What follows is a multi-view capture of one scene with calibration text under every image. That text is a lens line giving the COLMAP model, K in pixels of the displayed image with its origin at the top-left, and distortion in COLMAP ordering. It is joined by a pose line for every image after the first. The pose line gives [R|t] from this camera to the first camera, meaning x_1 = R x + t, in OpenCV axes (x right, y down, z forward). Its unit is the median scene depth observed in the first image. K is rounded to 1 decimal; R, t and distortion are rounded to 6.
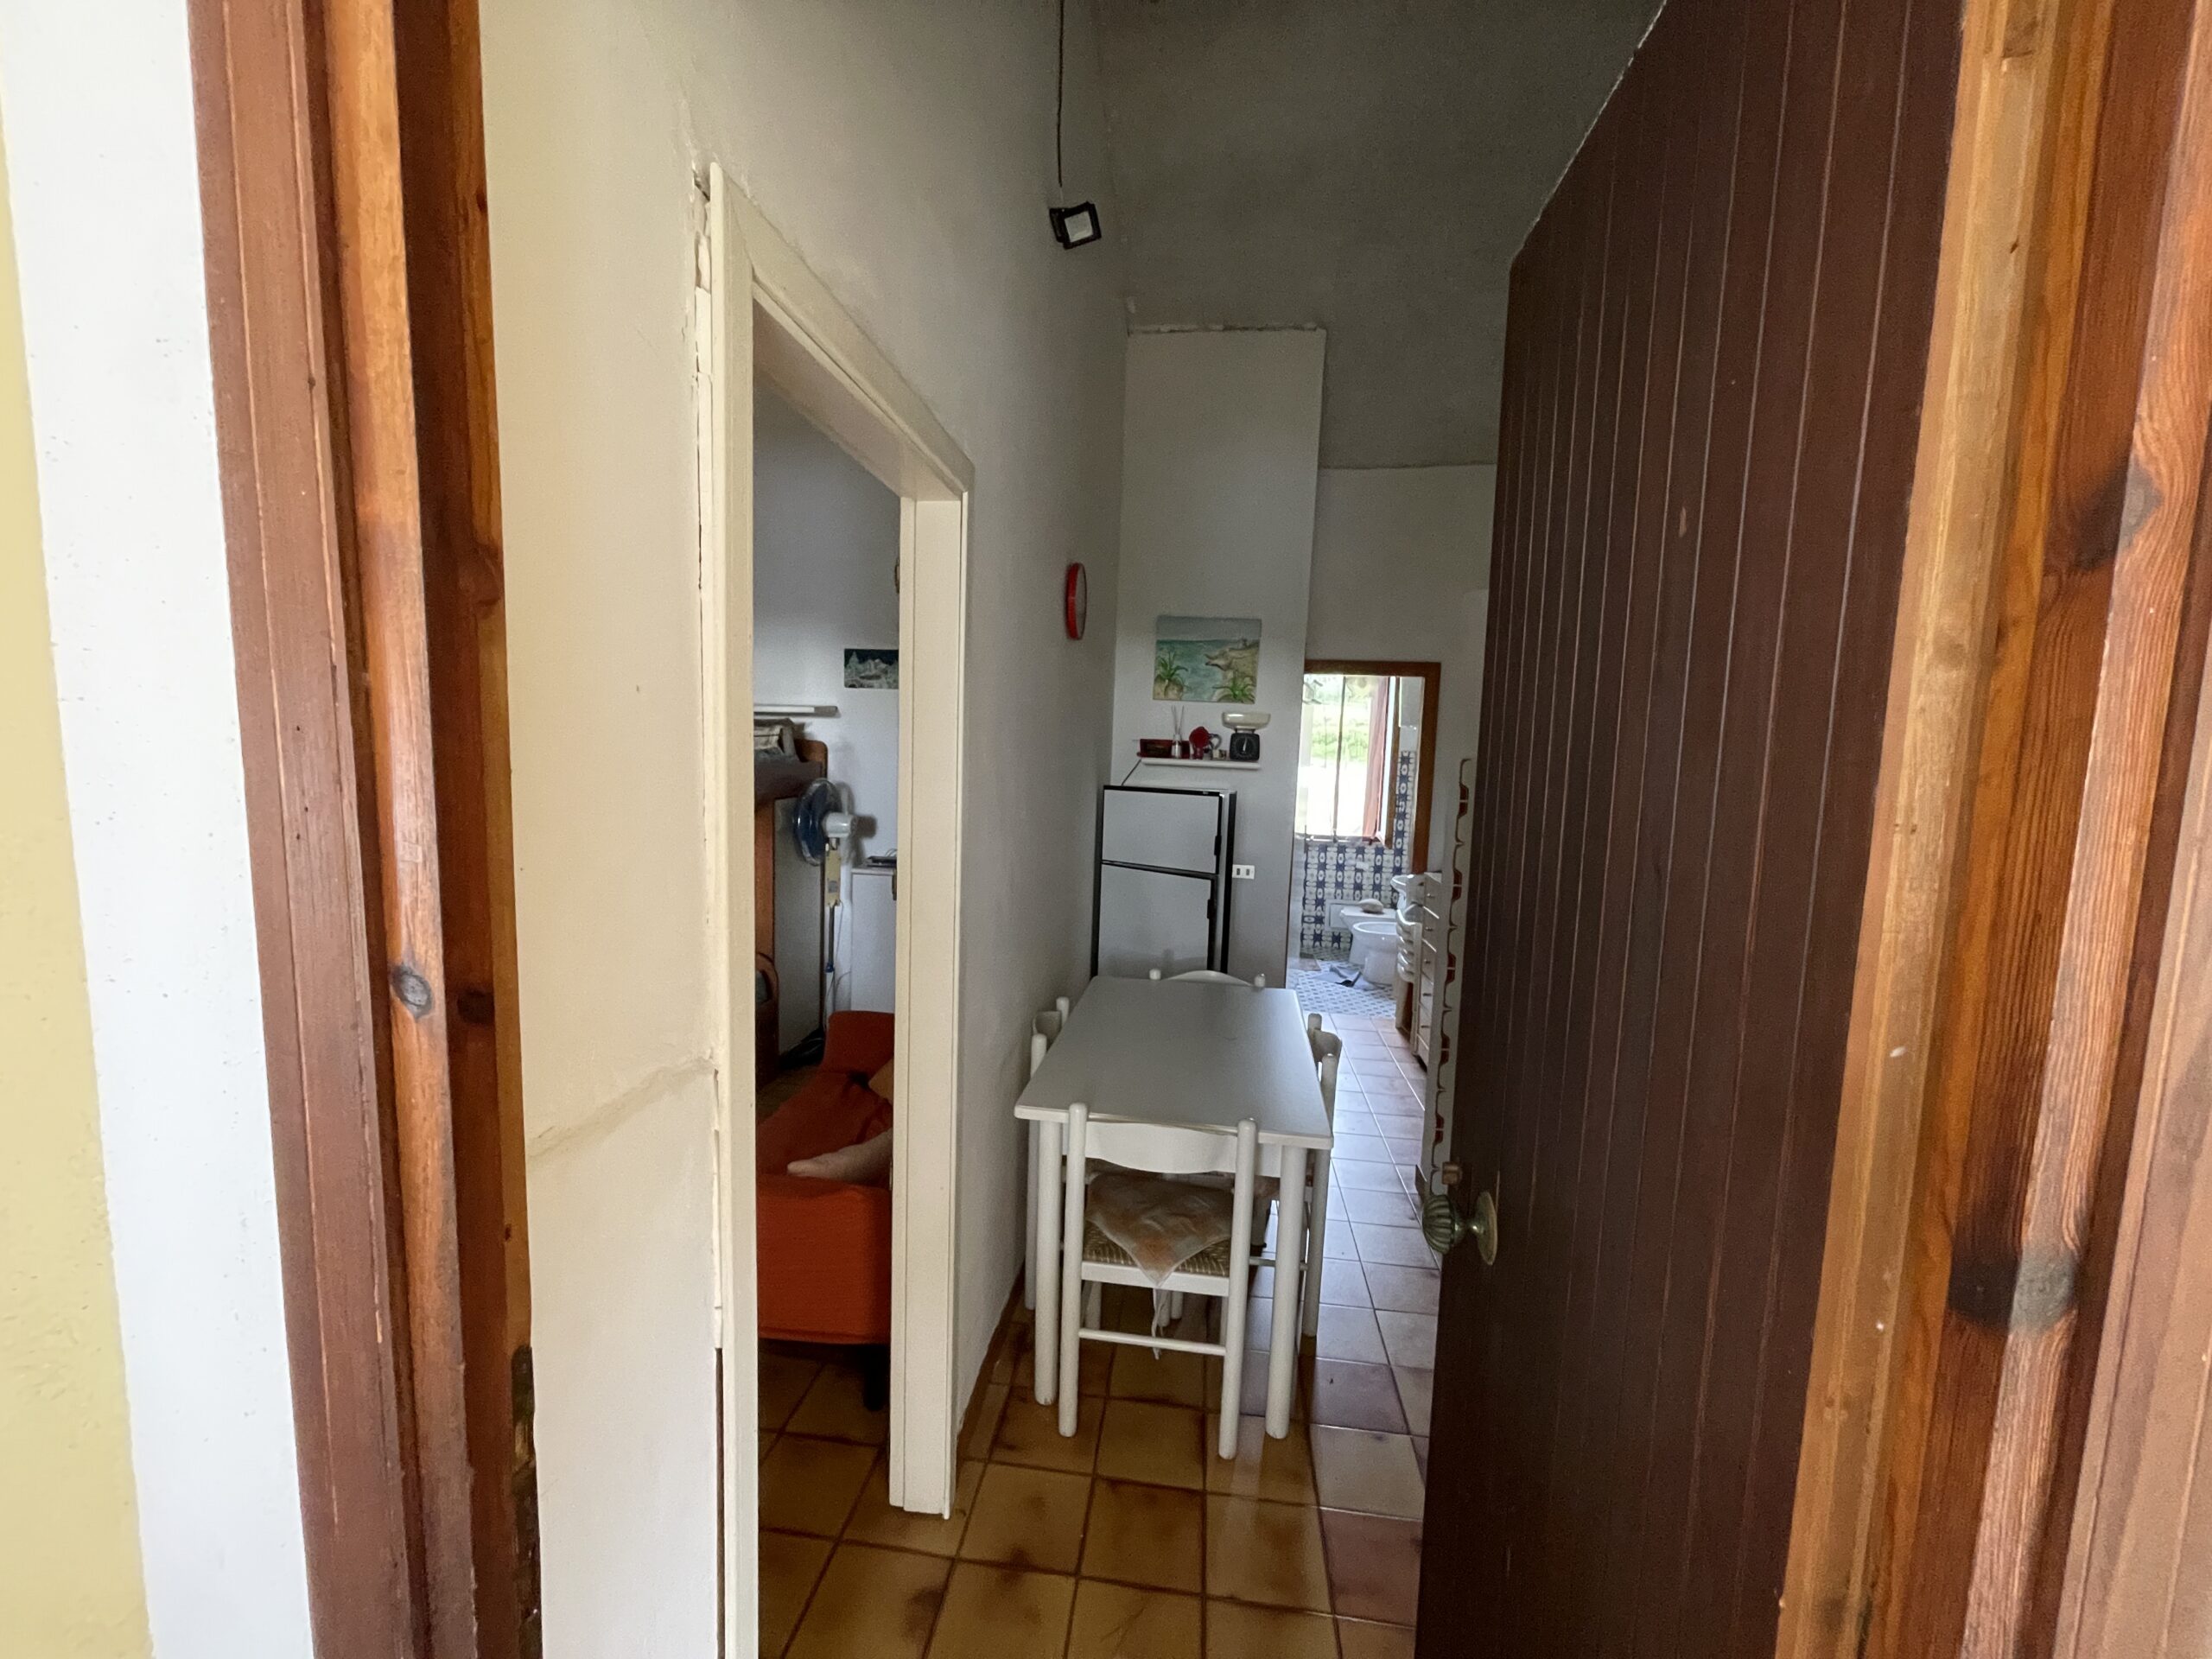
lens RADIAL K [[885.8, 0, 1106.0], [0, 885.8, 829.5], [0, 0, 1]] dist [-0.000963, -0.000006]
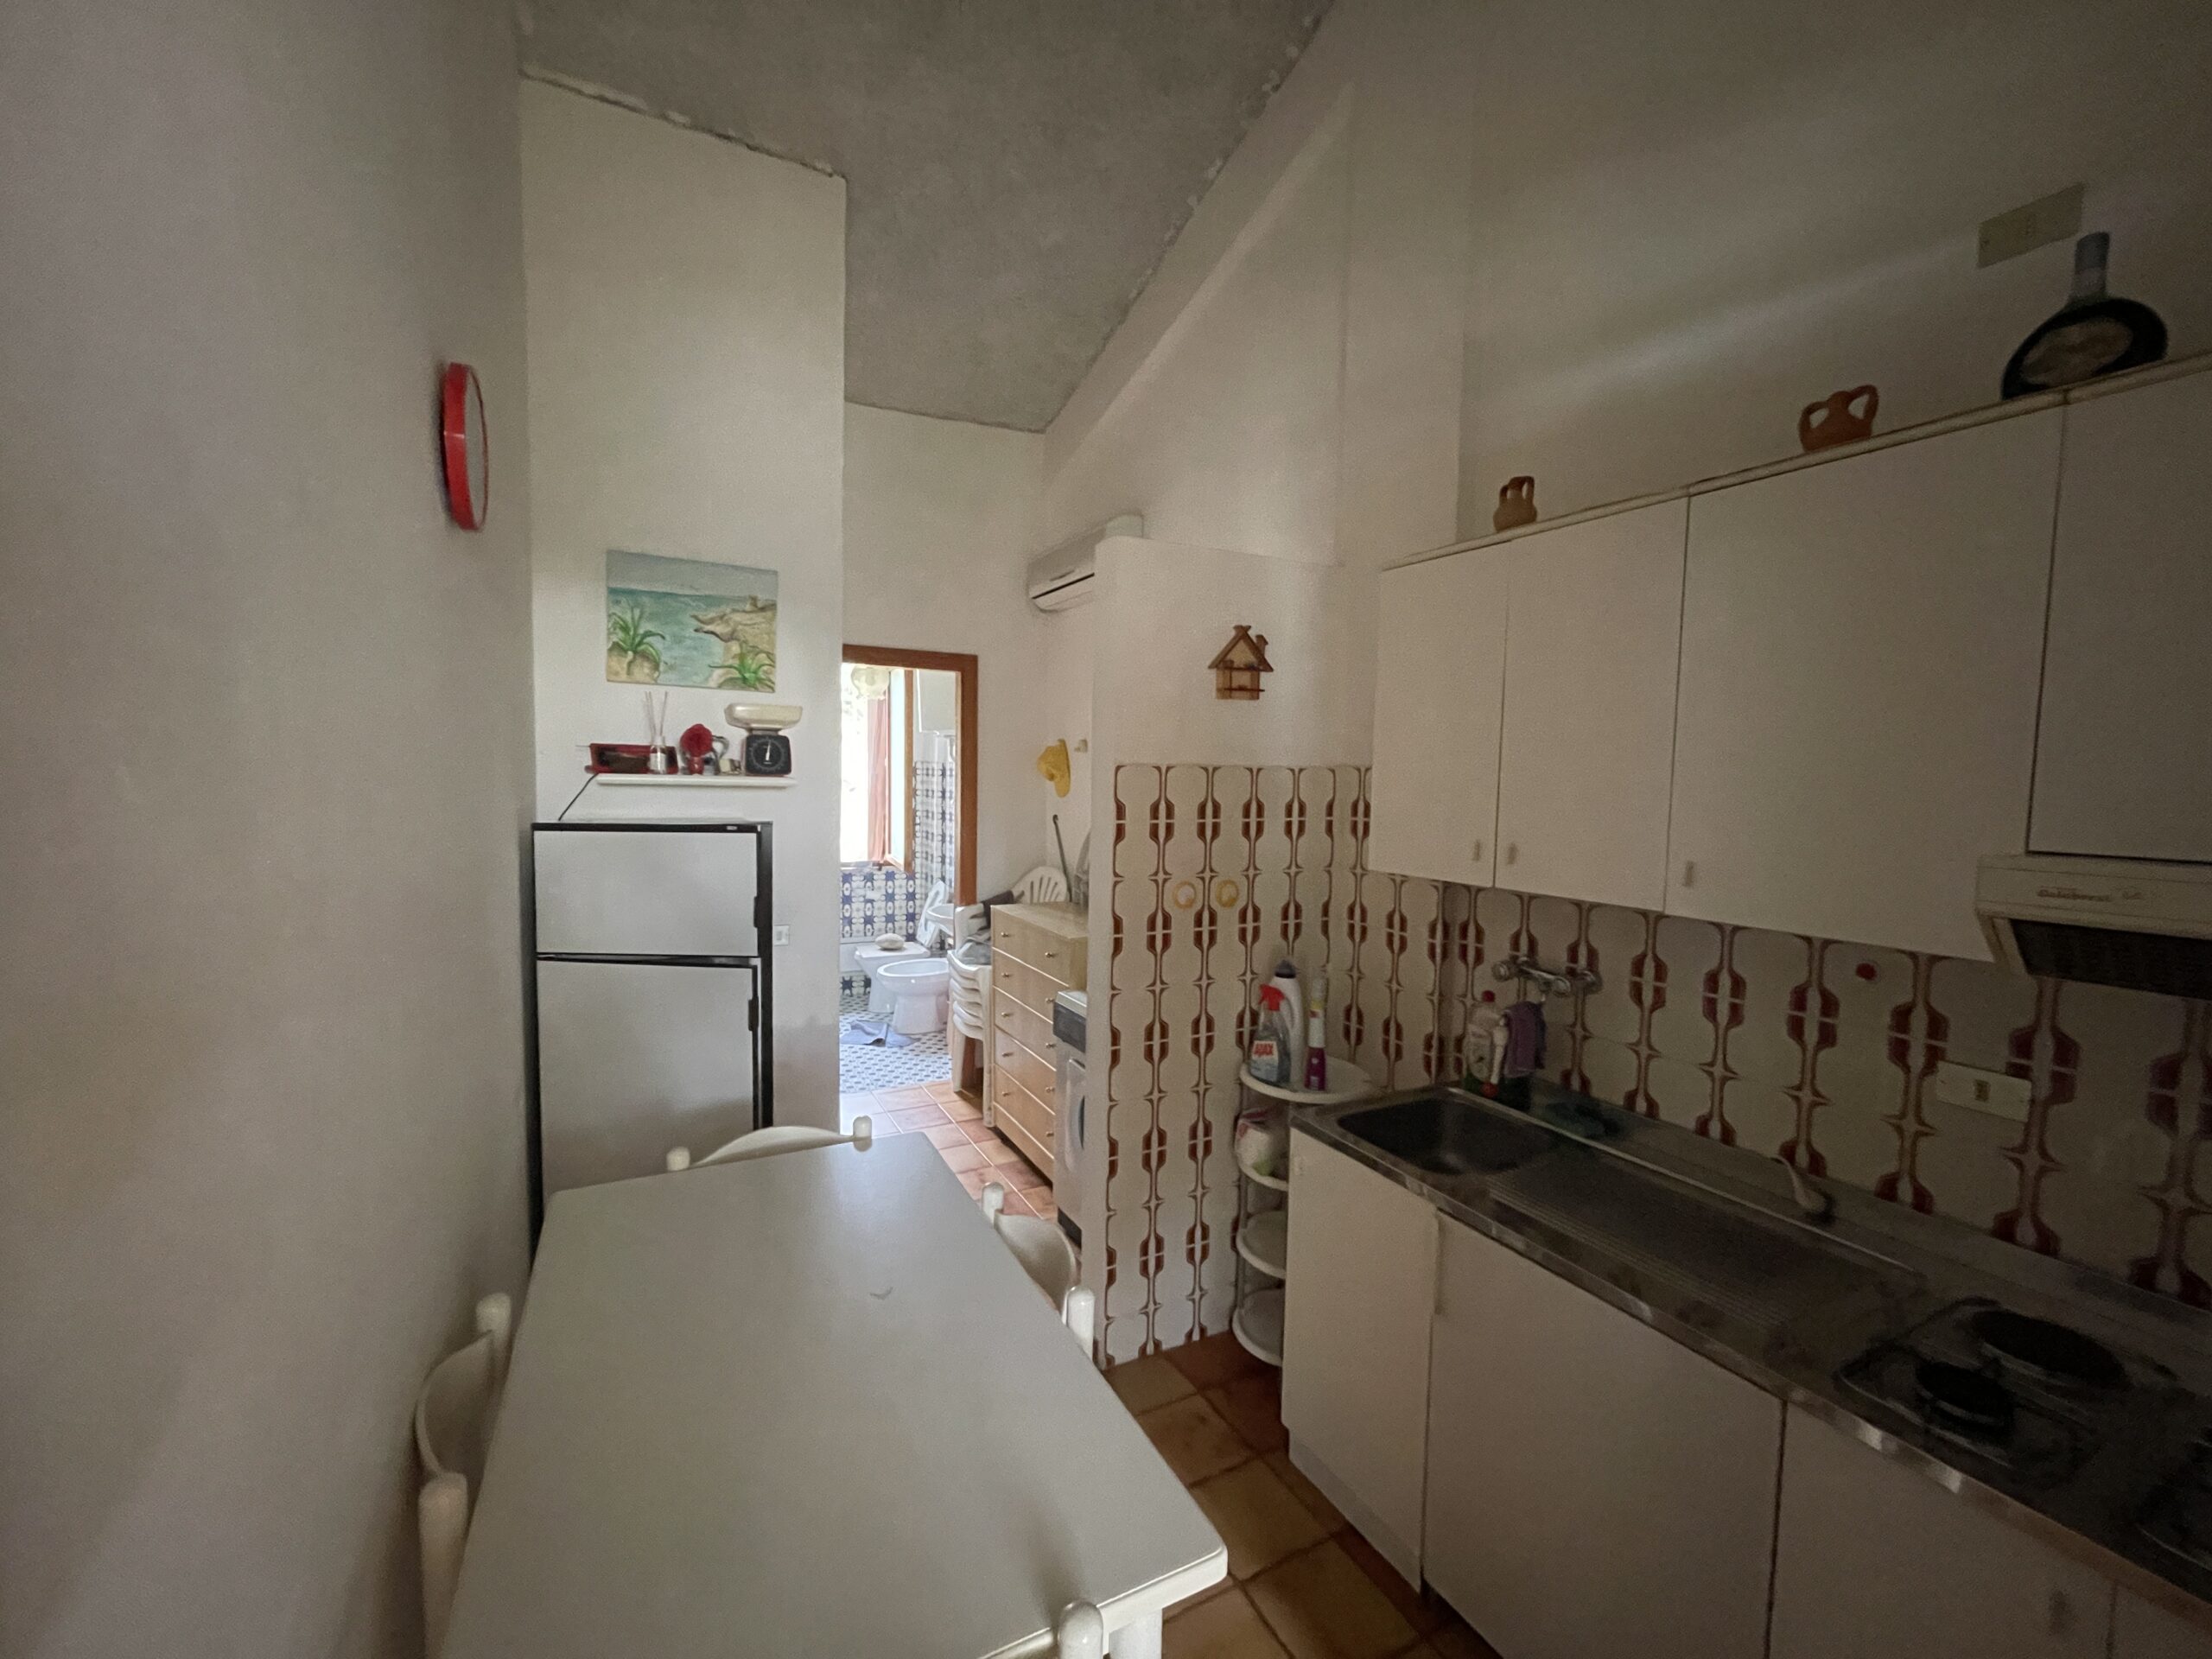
lens RADIAL K [[901.9, 0, 1106.0], [0, 901.9, 829.5], [0, 0, 1]] dist [-0.001093, 0.000228]
pose [[0.822779, -0.059591, 0.565228, -0.023824], [0.068526, 0.997635, 0.005429, -0.021336], [-0.564215, 0.034266, 0.824917, 0.277643]]
